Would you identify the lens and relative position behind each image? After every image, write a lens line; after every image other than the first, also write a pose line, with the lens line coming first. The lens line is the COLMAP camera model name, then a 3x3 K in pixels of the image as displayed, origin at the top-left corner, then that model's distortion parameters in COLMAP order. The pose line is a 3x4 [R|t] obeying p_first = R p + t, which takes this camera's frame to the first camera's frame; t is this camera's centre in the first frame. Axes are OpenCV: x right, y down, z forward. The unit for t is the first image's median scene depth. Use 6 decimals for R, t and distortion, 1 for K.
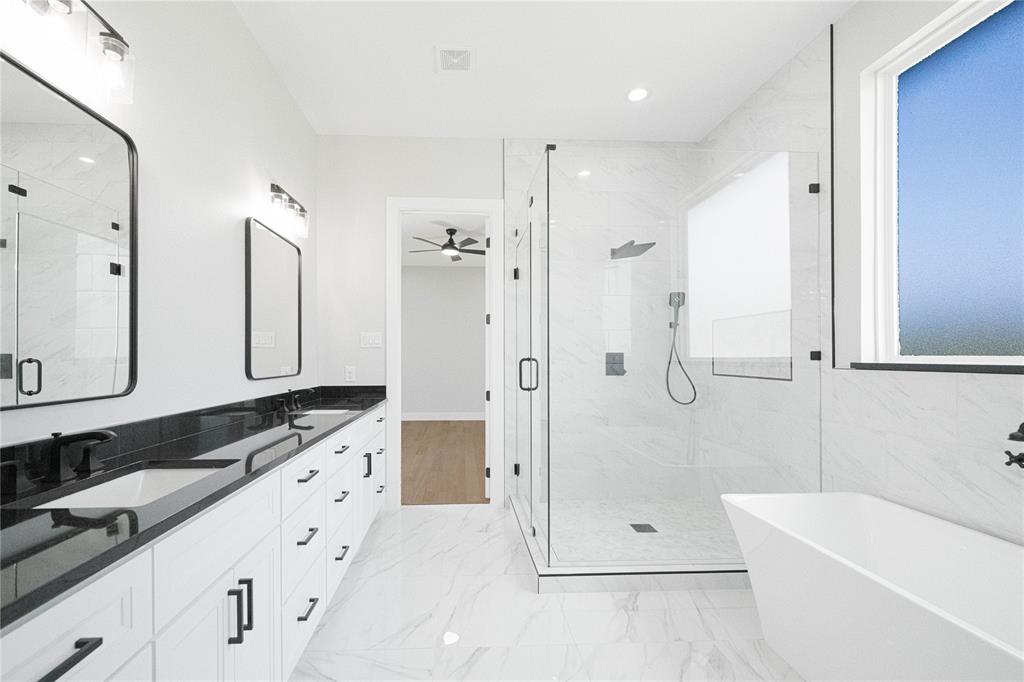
lens RADIAL K [[443.6, 0, 508.4], [0, 443.6, 357.4], [0, 0, 1]] dist [-0.000548, -0.000015]
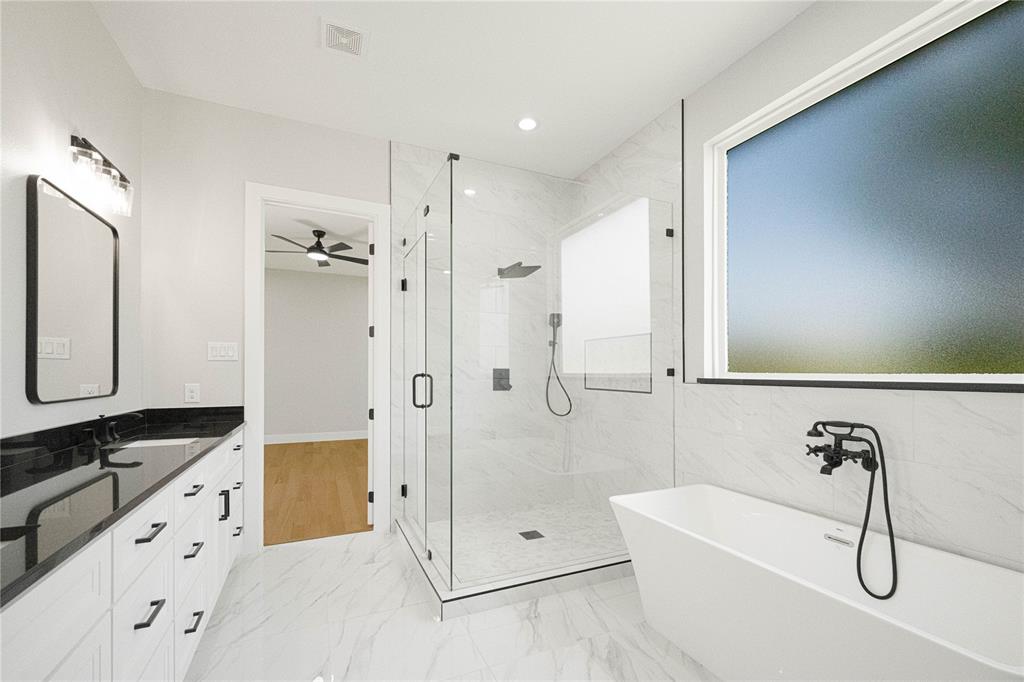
lens RADIAL K [[417.3, 0, 511.3], [0, 417.3, 370.9], [0, 0, 1]] dist [-0.000144, -0.000527]
pose [[0.932013, 0.004311, 0.362400, -0.101955], [-0.003407, 0.999989, -0.003134, -0.002515], [-0.362409, 0.001686, 0.932017, 0.091766]]
